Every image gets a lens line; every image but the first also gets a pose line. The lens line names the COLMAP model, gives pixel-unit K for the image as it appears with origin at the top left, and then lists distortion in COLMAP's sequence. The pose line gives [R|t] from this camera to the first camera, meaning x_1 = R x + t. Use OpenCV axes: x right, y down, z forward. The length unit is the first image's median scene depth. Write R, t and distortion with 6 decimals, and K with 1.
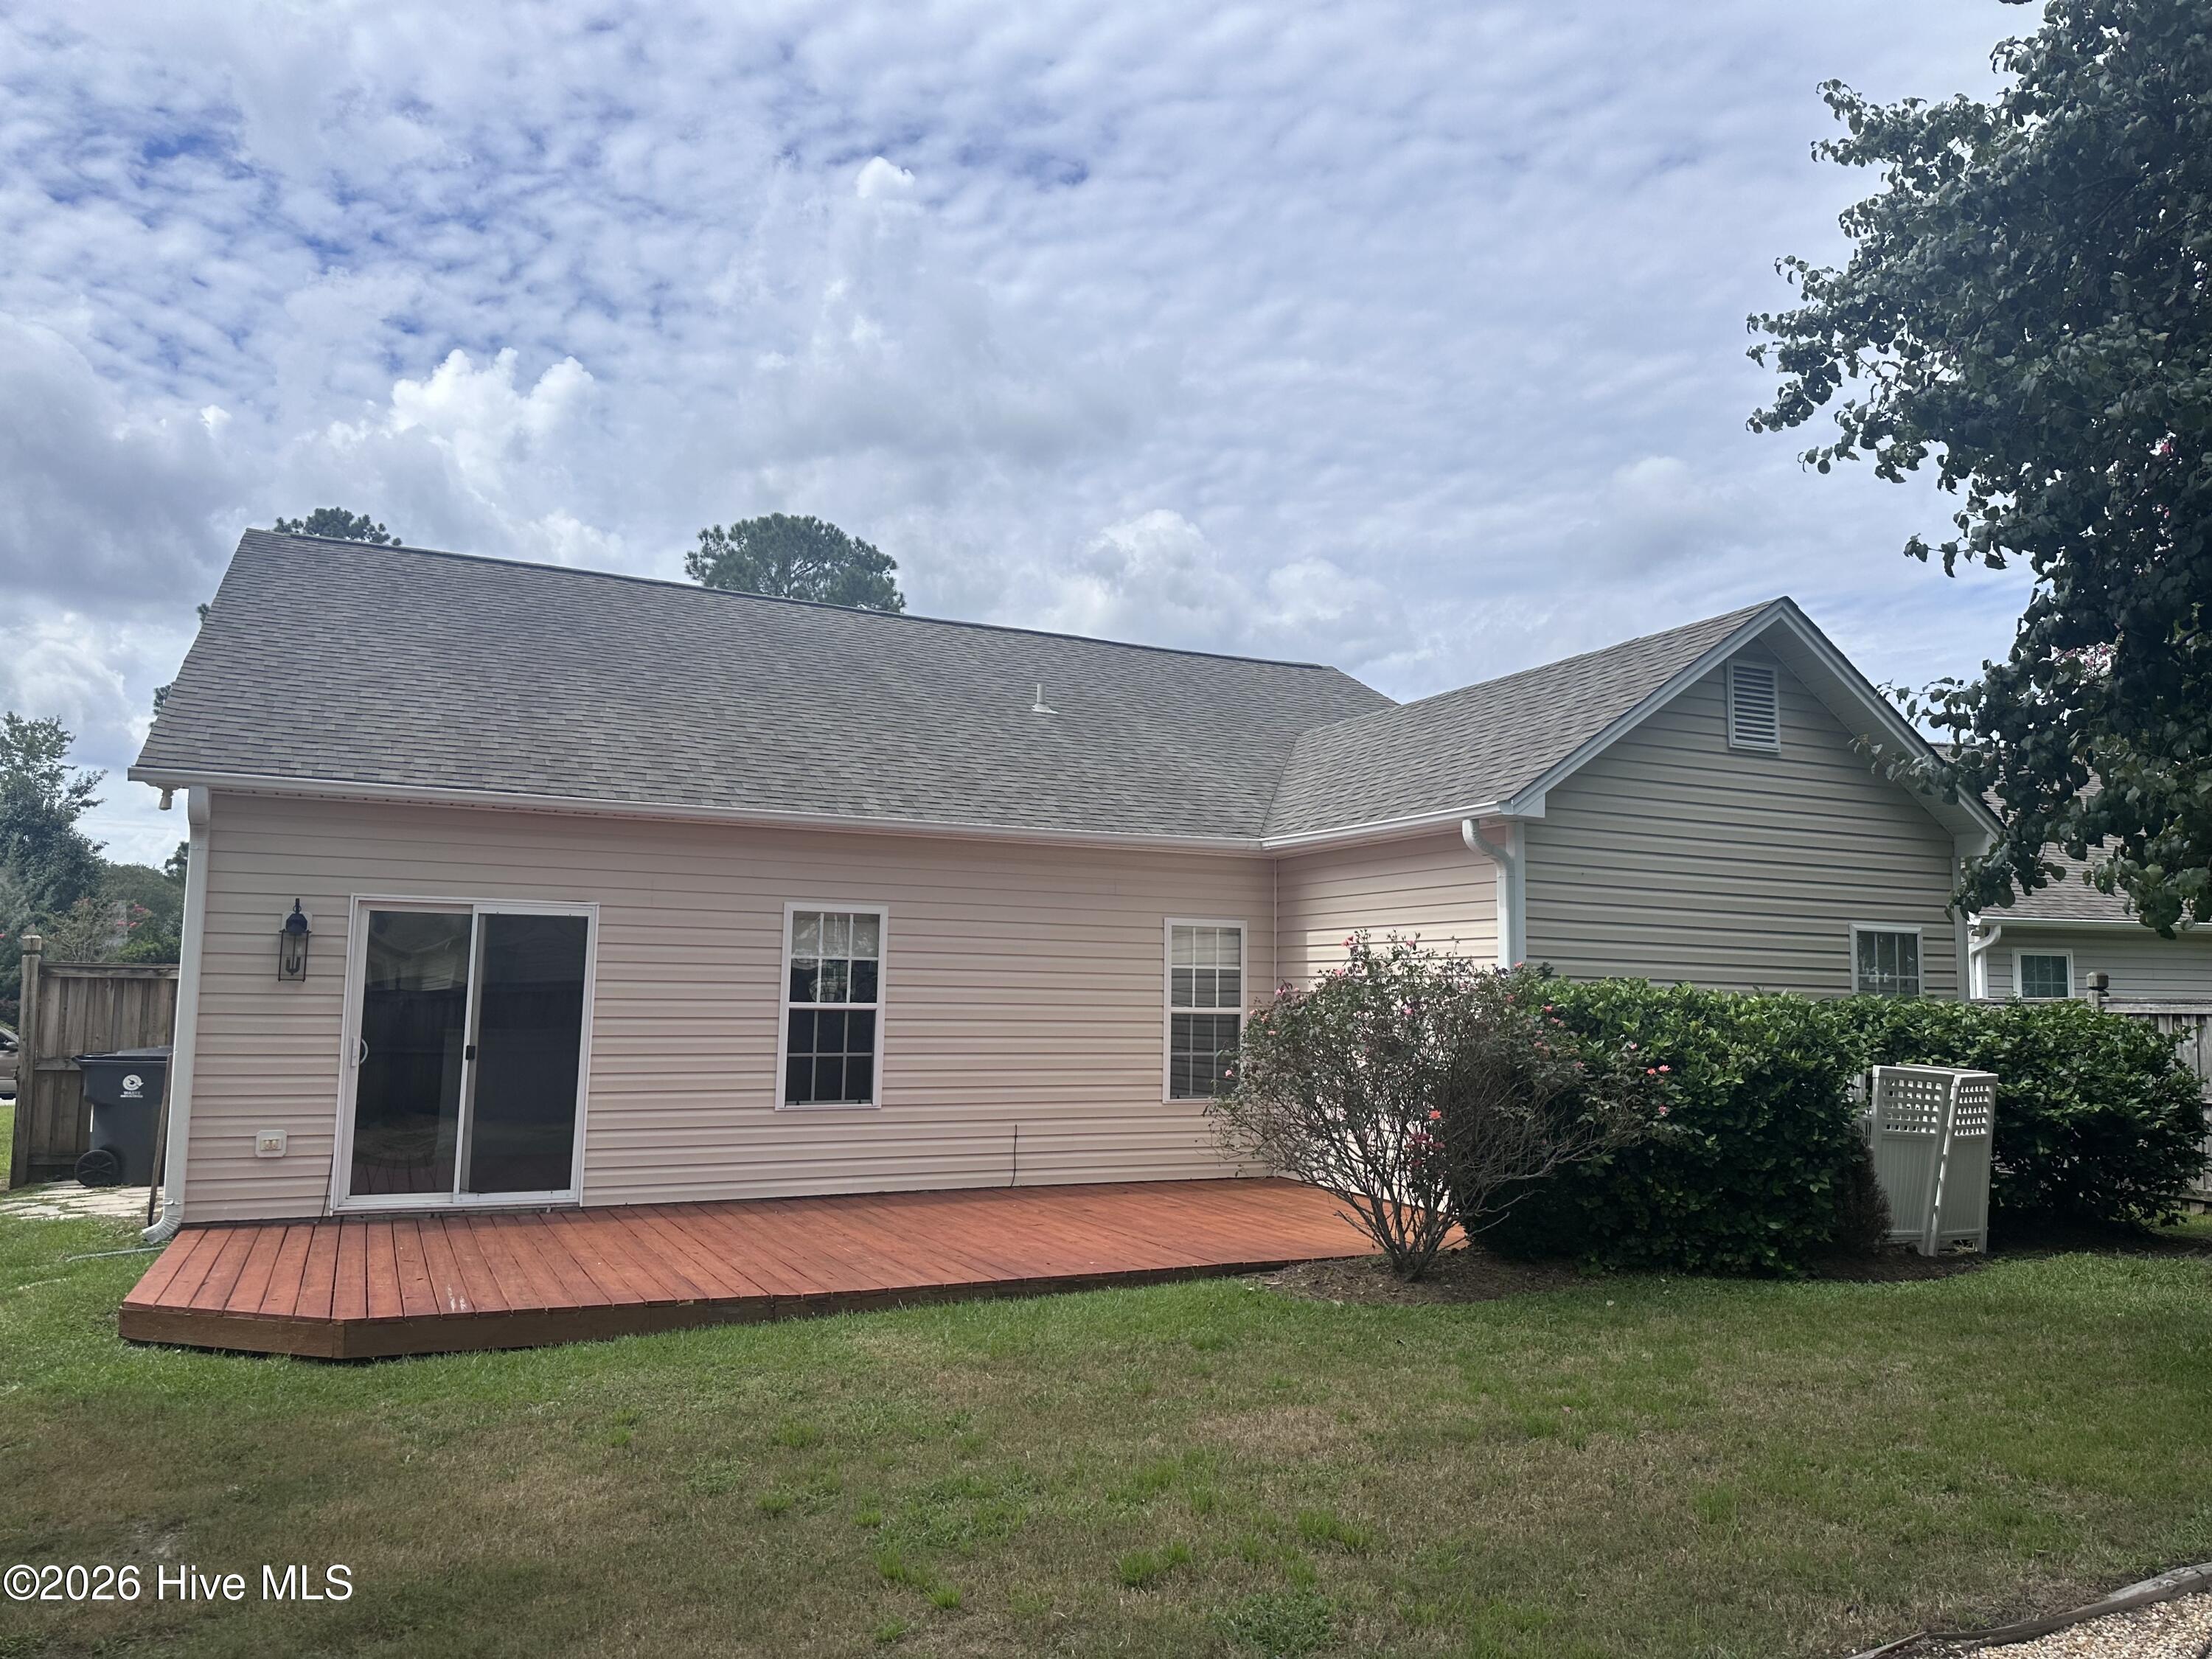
lens RADIAL K [[1535.5, 0, 1070.4], [0, 1535.5, 835.3], [0, 0, 1]] dist [0.123493, -0.205889]
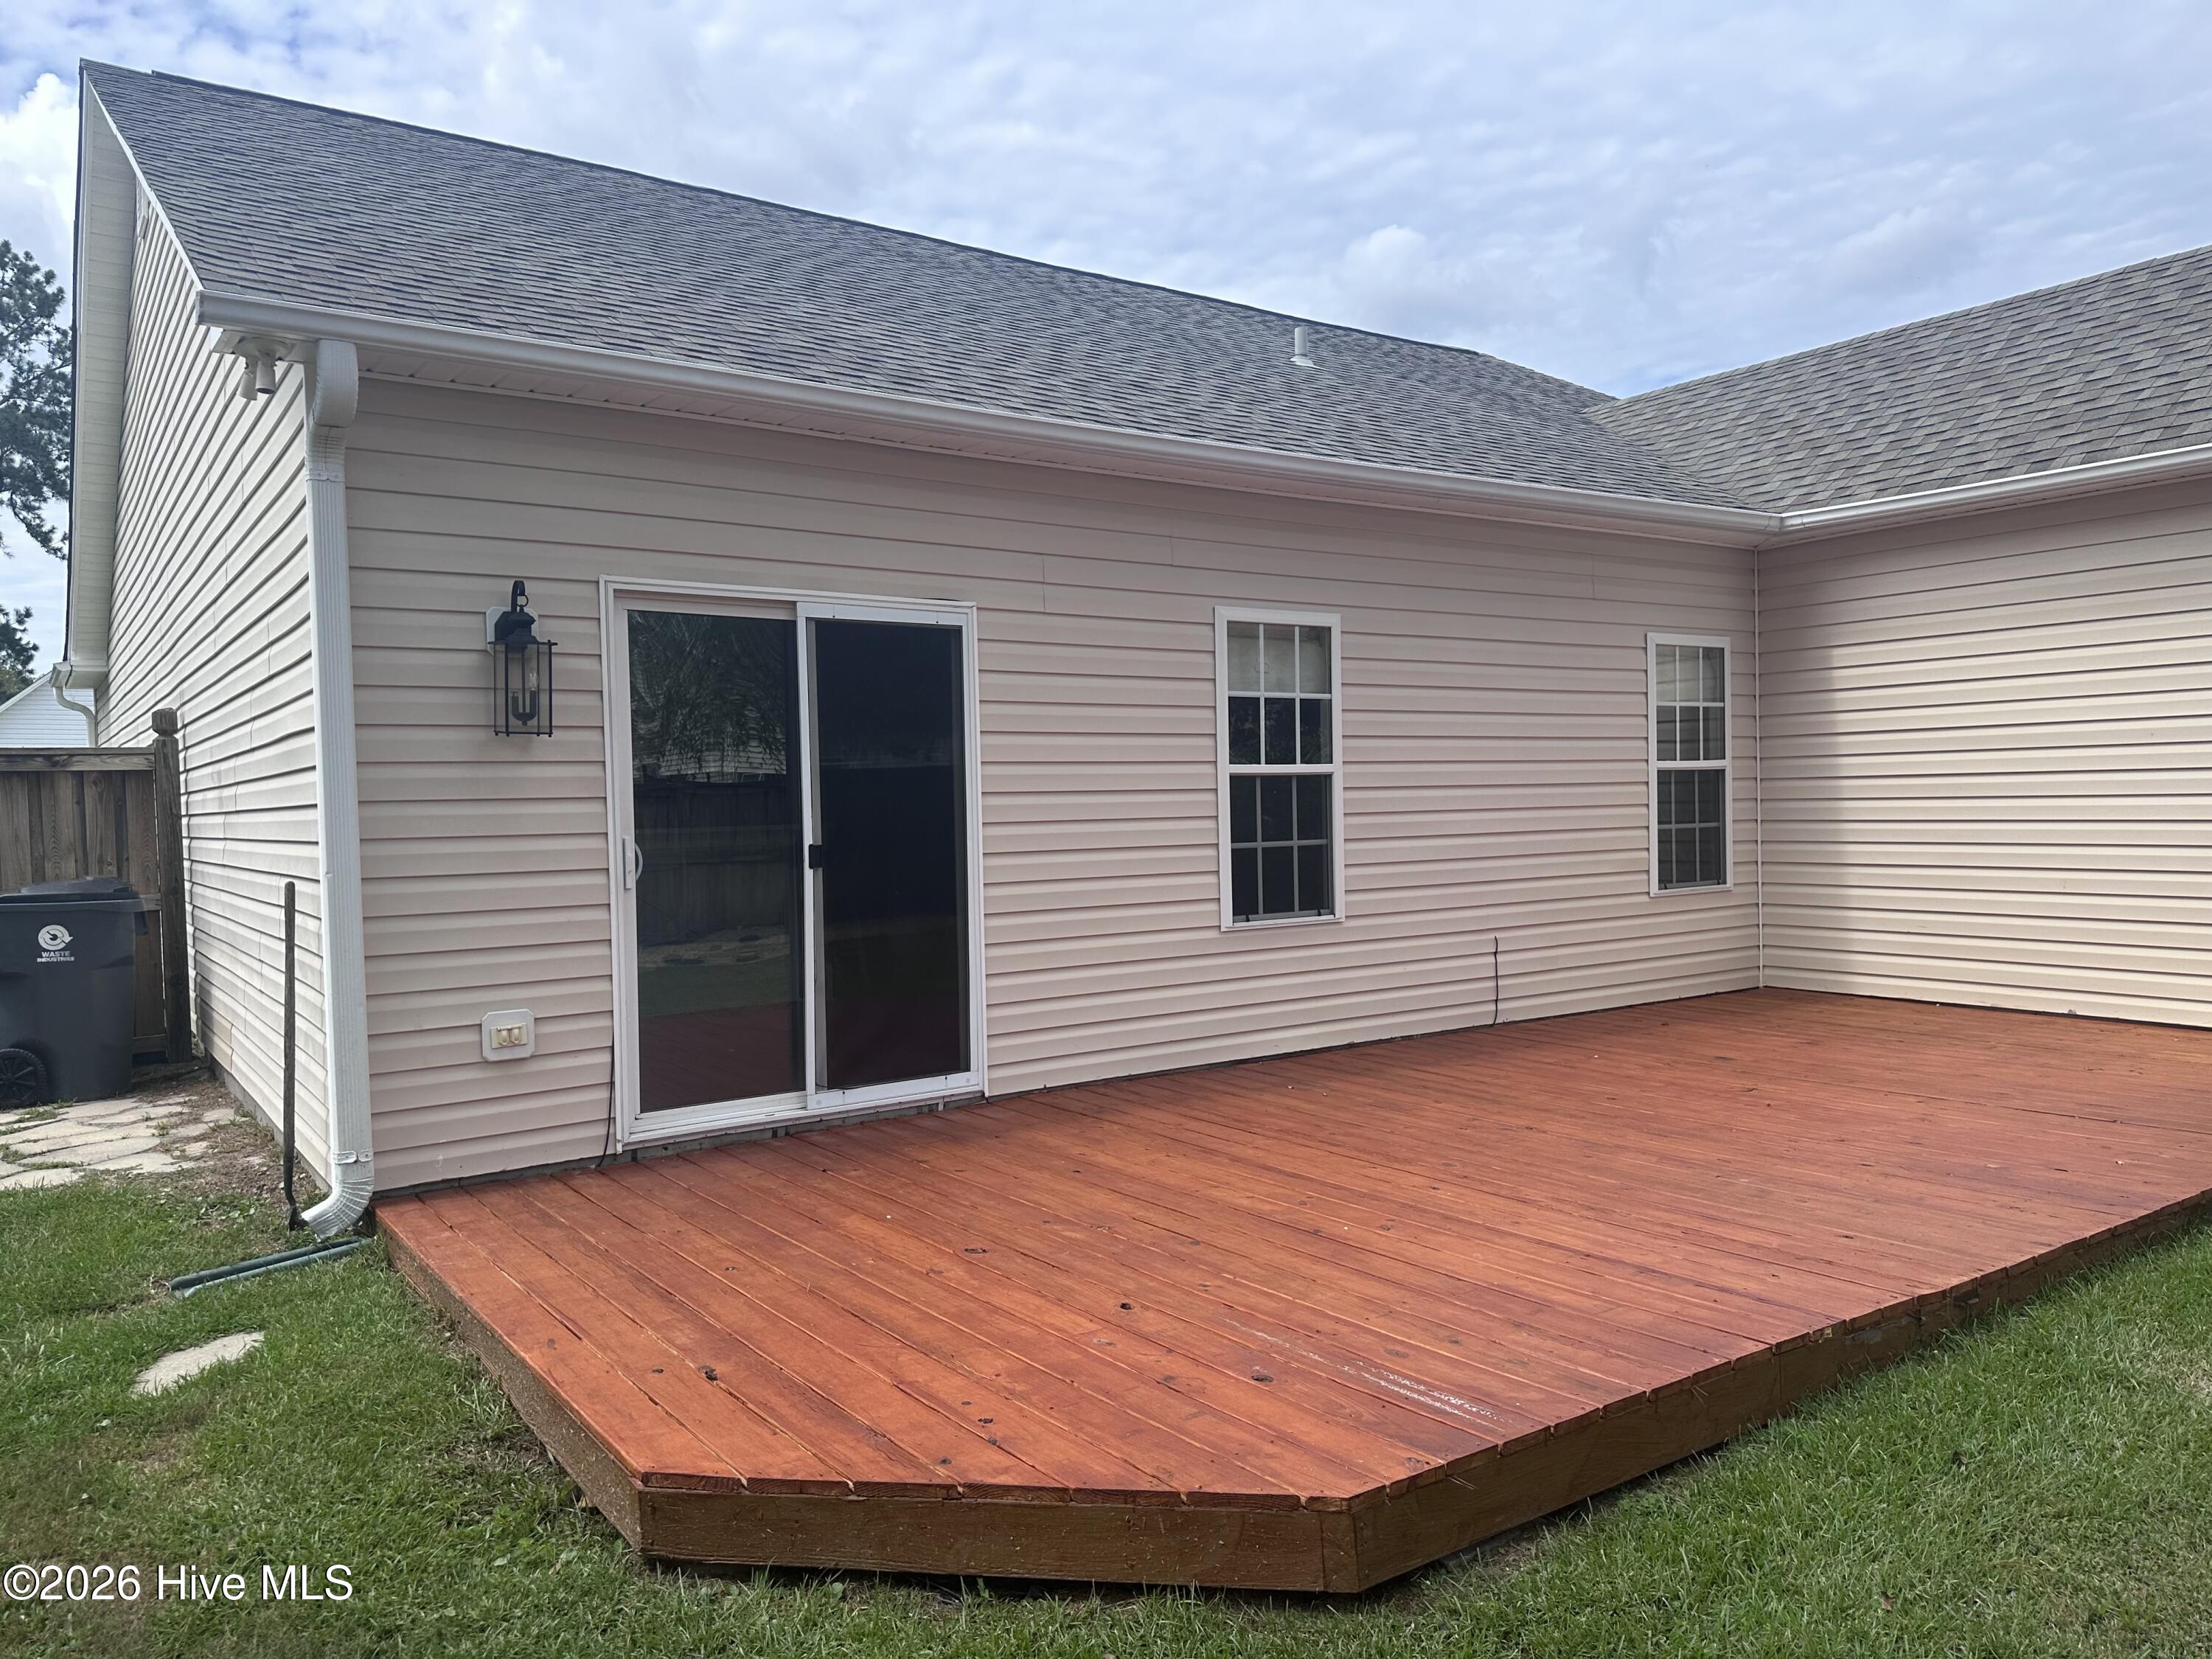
lens RADIAL K [[1559.9, 0, 1105.0], [0, 1559.9, 840.5], [0, 0, 1]] dist [0.037037, -0.038129]
pose [[0.982970, -0.041185, 0.179091, -0.348657], [0.017000, 0.990763, 0.134535, 0.051699], [-0.182978, -0.129199, 0.974591, 0.377878]]
